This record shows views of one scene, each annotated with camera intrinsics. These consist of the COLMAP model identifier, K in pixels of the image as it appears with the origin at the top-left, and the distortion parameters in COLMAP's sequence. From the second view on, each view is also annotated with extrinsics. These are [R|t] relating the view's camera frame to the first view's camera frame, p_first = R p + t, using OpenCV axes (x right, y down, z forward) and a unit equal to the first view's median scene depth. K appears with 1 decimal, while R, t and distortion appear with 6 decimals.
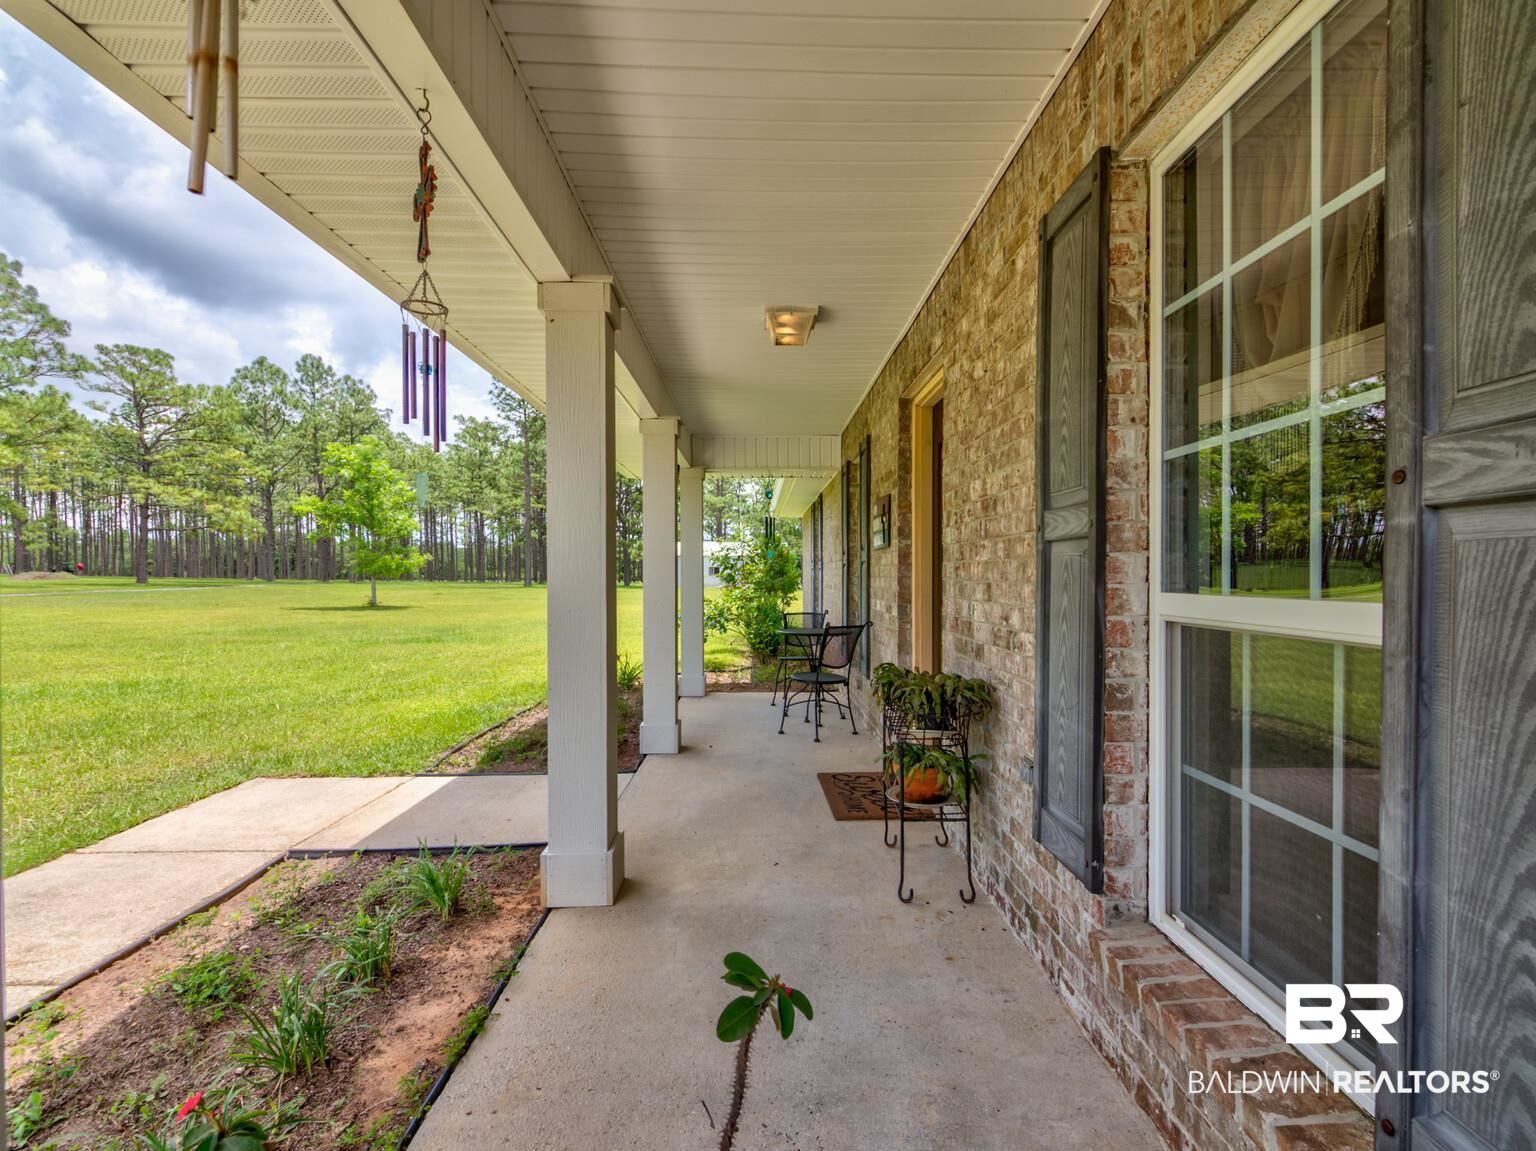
lens RADIAL K [[755.3, 0, 773.5], [0, 755.3, 577.9], [0, 0, 1]] dist [0.010895, -0.004078]
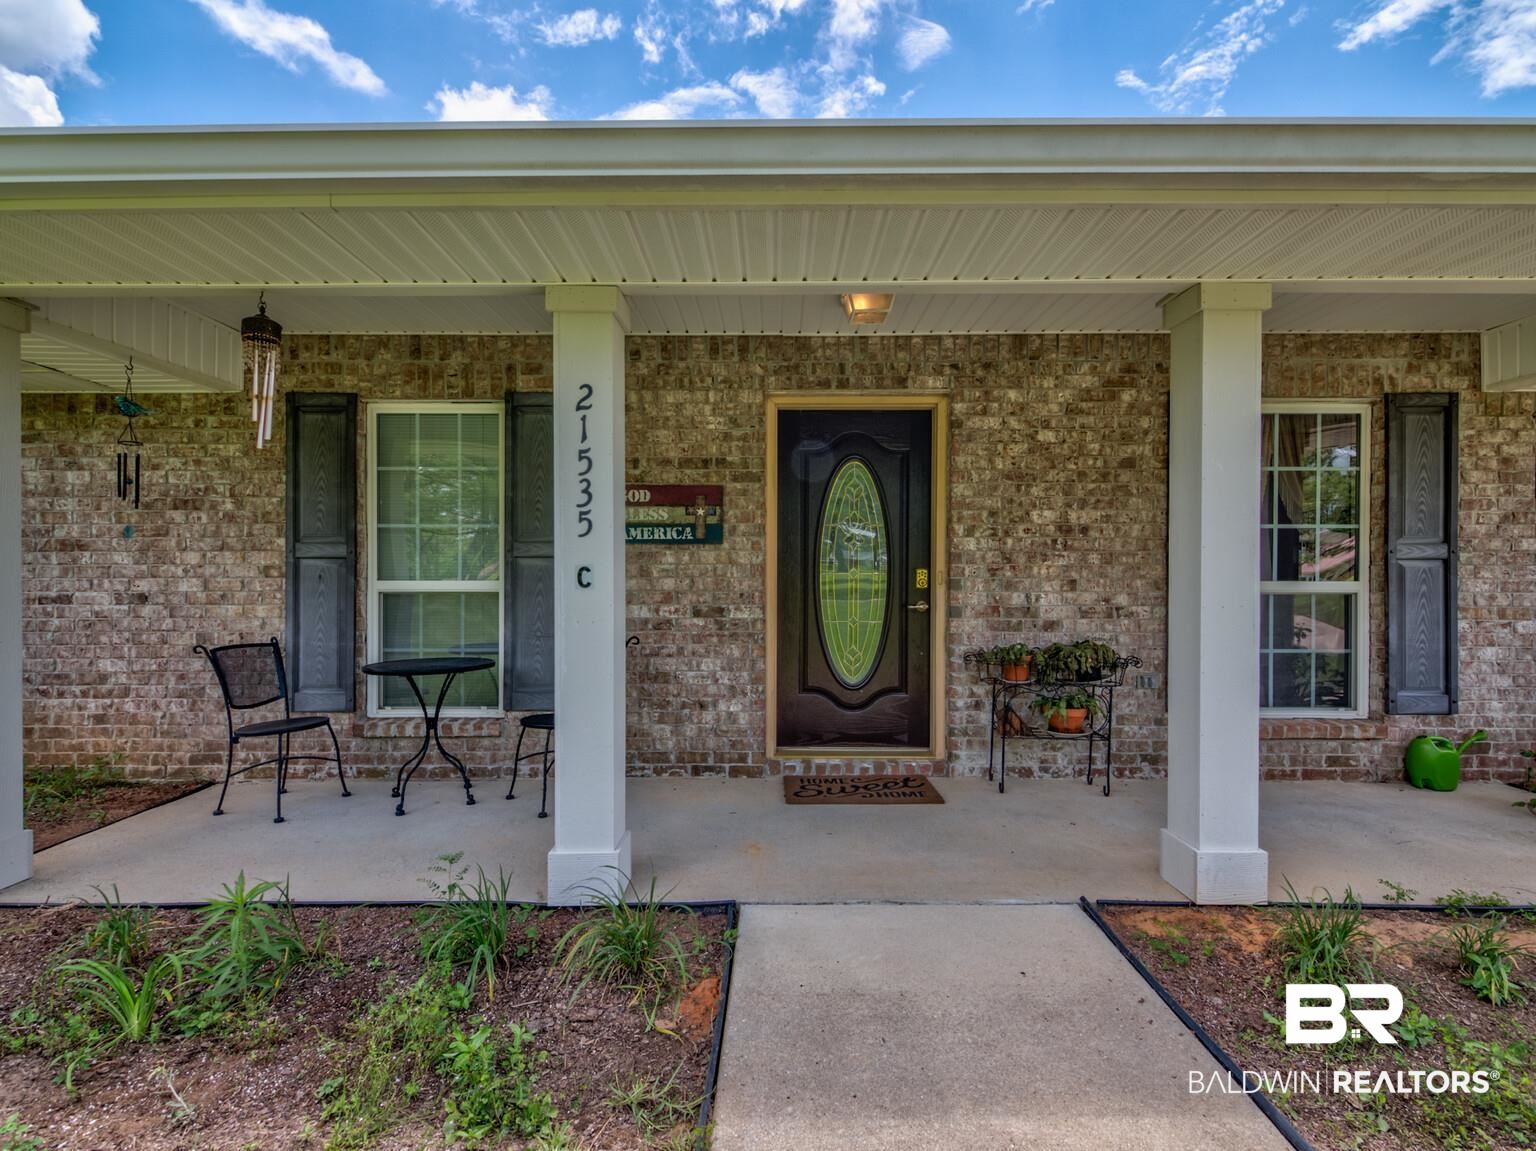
lens RADIAL K [[755.3, 0, 762.4], [0, 755.3, 576.1], [0, 0, 1]] dist [0.010895, -0.004078]
pose [[0.034628, 0.001298, 0.999399, -1.114854], [0.004703, 0.999988, -0.001462, -0.000803], [-0.999389, 0.004751, 0.034621, 1.362491]]
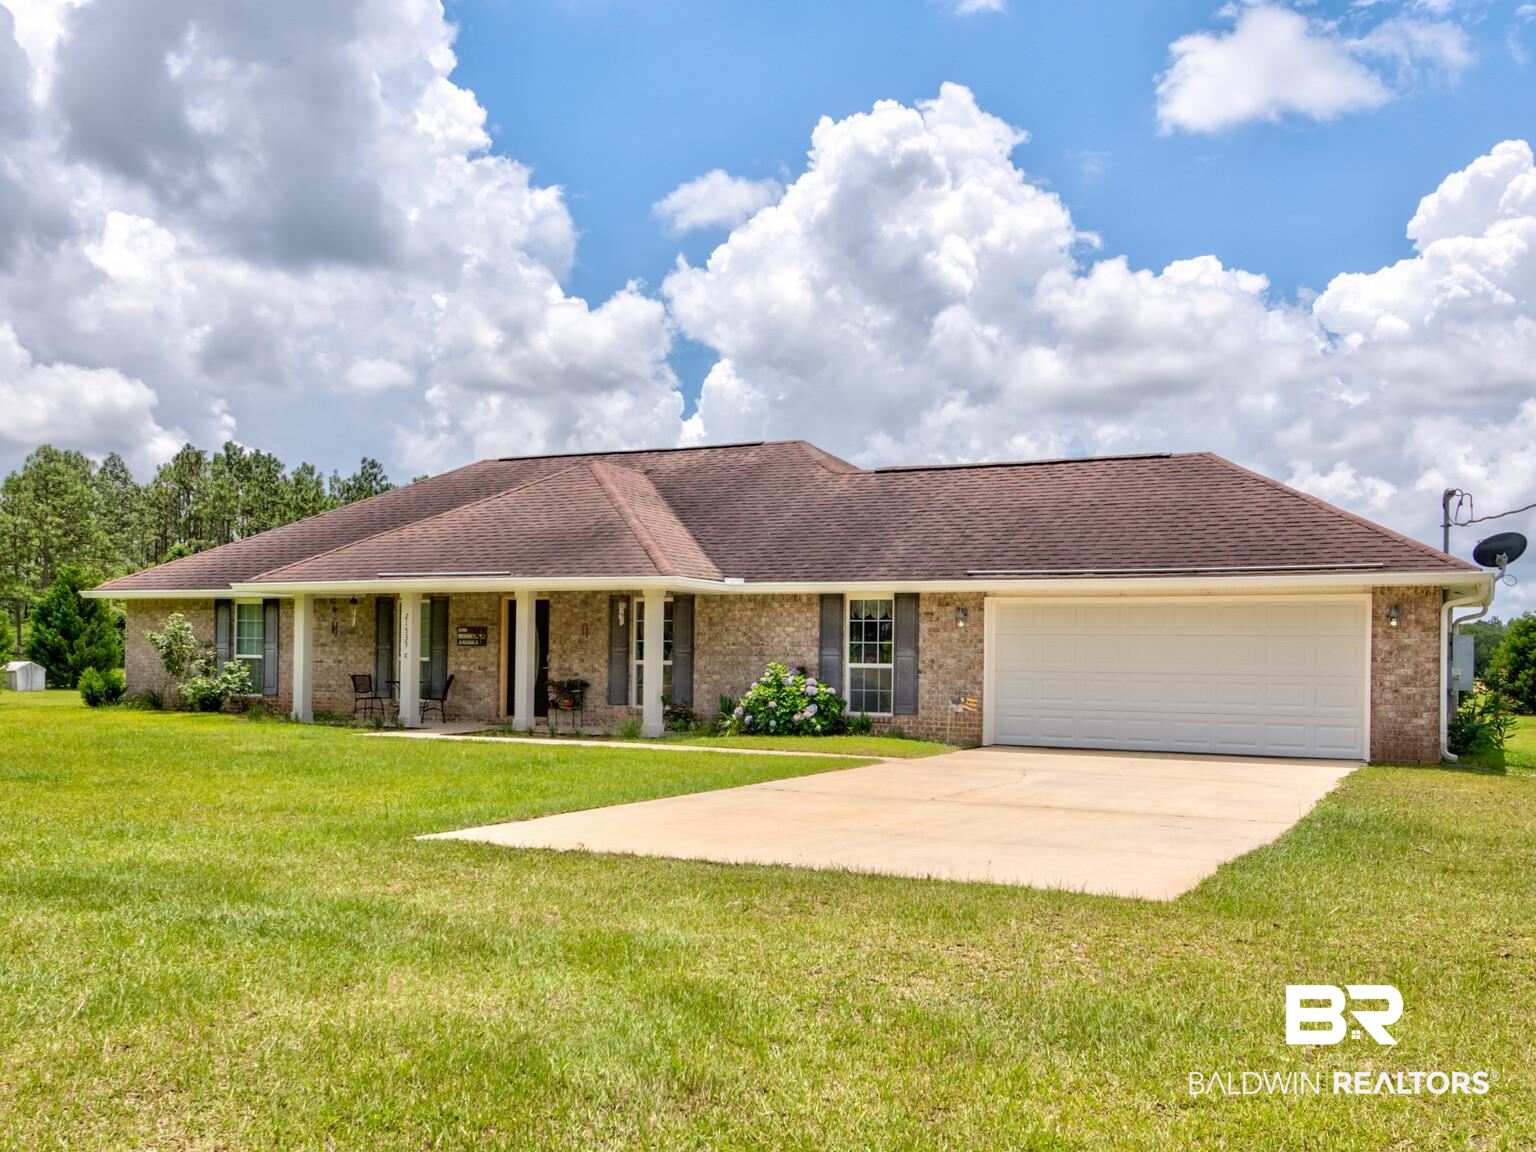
lens RADIAL K [[1260.1, 0, 750.7], [0, 1260.1, 639.5], [0, 0, 1]] dist [0.019113, 0.003310]
pose [[0.453320, 0.020283, 0.891117, -5.231700], [-0.008875, 0.999794, -0.018241, 0.016963], [-0.891304, 0.000360, 0.453407, -2.912332]]
